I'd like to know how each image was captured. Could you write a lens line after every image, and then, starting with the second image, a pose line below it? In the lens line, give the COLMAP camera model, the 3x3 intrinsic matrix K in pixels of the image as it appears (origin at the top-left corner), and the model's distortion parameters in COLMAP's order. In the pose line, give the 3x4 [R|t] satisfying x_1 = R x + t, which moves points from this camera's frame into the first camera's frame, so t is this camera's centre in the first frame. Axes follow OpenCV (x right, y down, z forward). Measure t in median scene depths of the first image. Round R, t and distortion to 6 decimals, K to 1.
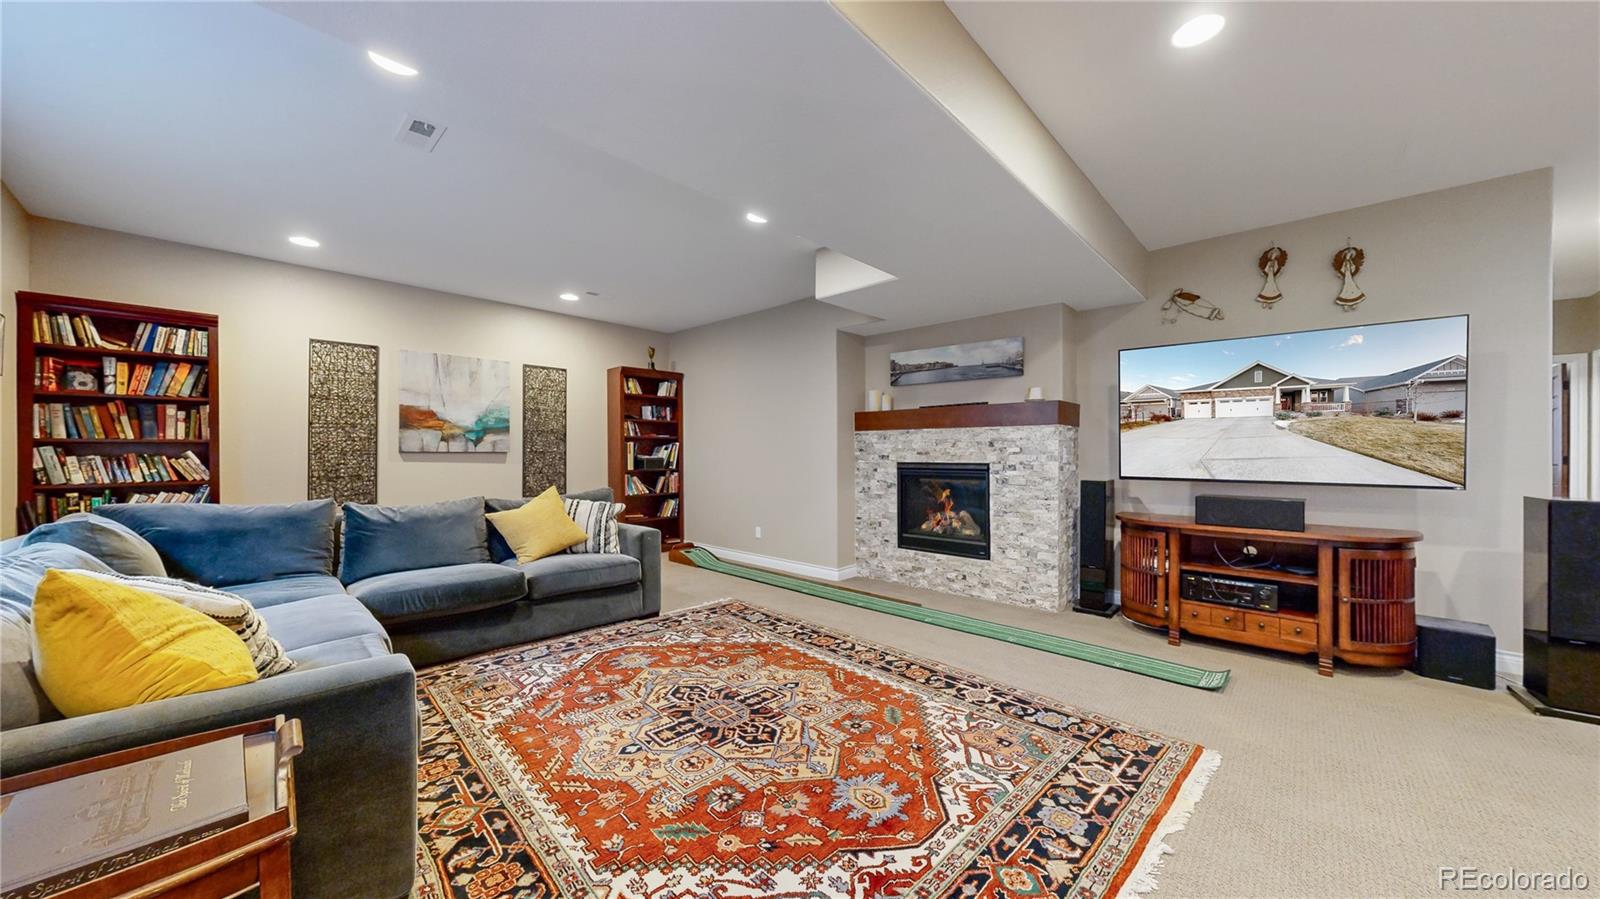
lens RADIAL K [[549.3, 0, 800.0], [0, 549.3, 449.5], [0, 0, 1]] dist [0.000867, 0.000021]
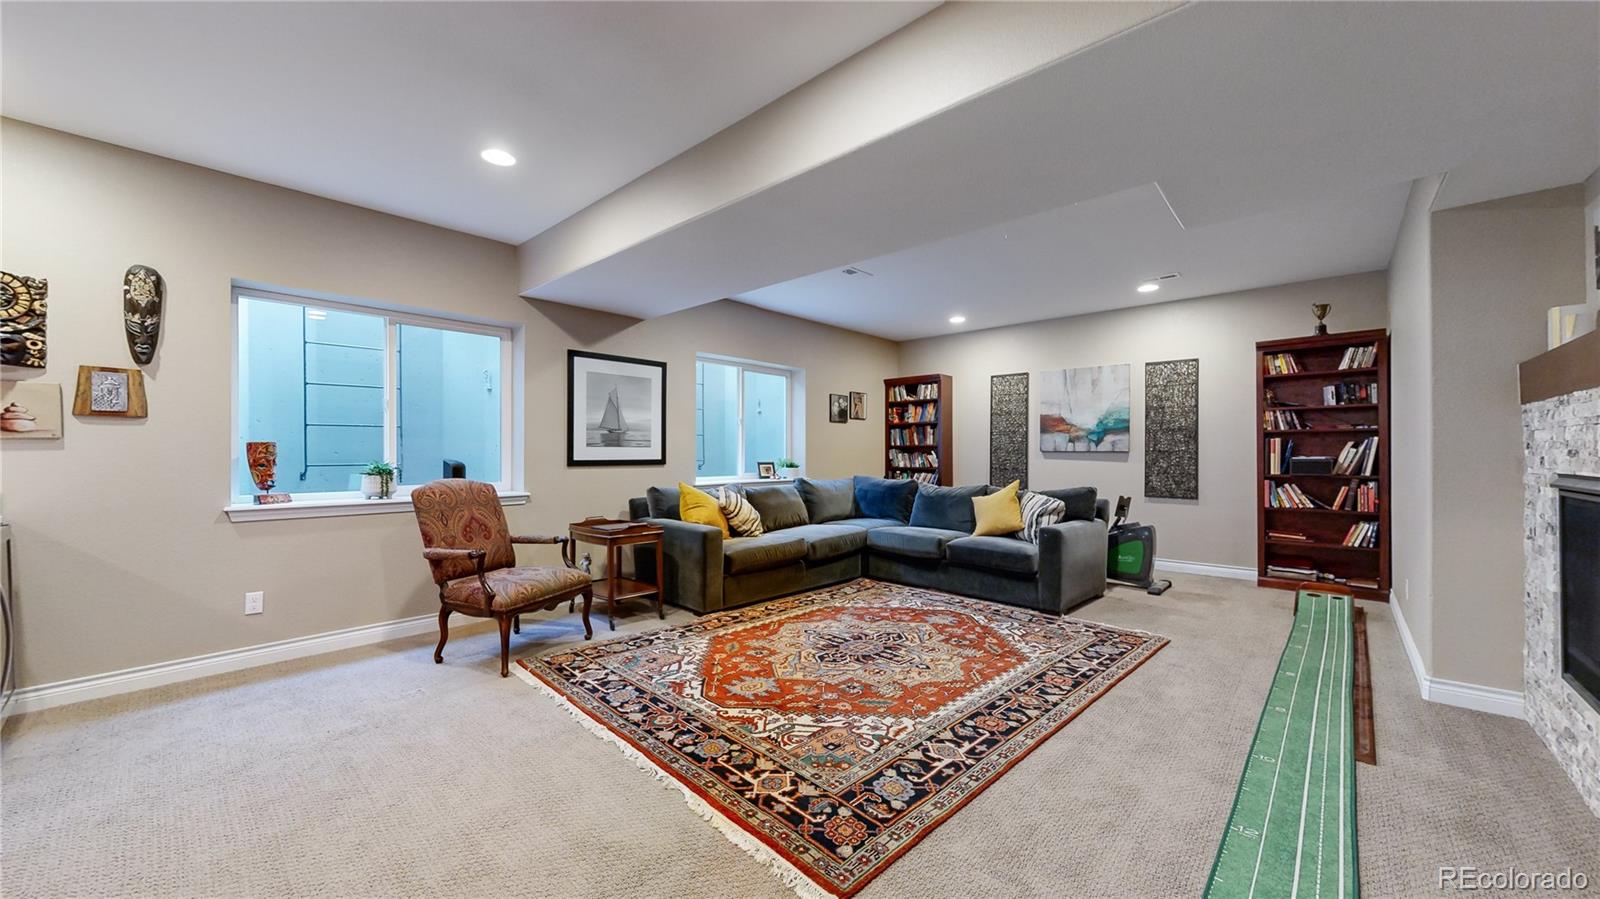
lens RADIAL K [[585.6, 0, 800.0], [0, 585.6, 449.5], [0, 0, 1]] dist [-0.000524, 0.000032]
pose [[0.009912, -0.004721, -0.999940, 0.967475], [0.005340, 0.999975, -0.004668, 0.005336], [0.999937, -0.005294, 0.009937, 0.638292]]
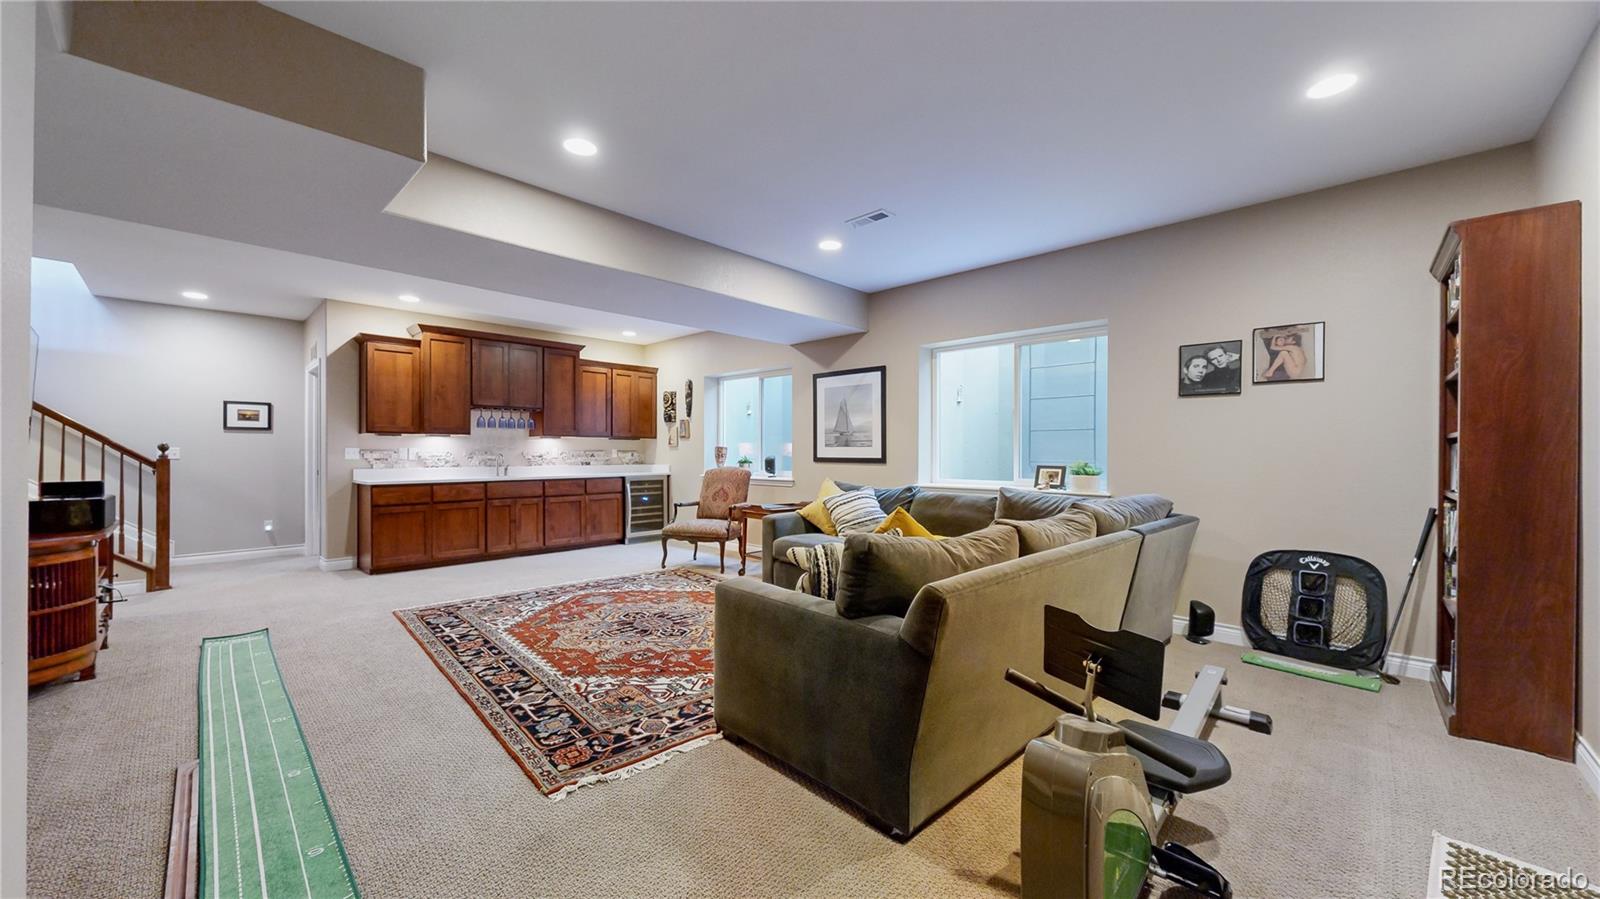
lens RADIAL K [[585.6, 0, 800.0], [0, 585.6, 449.5], [0, 0, 1]] dist [-0.000524, 0.000032]
pose [[-0.999927, -0.002586, 0.011779, -0.426880], [-0.002696, 0.999952, -0.009378, 0.014496], [-0.011754, -0.009409, -0.999887, 1.973083]]
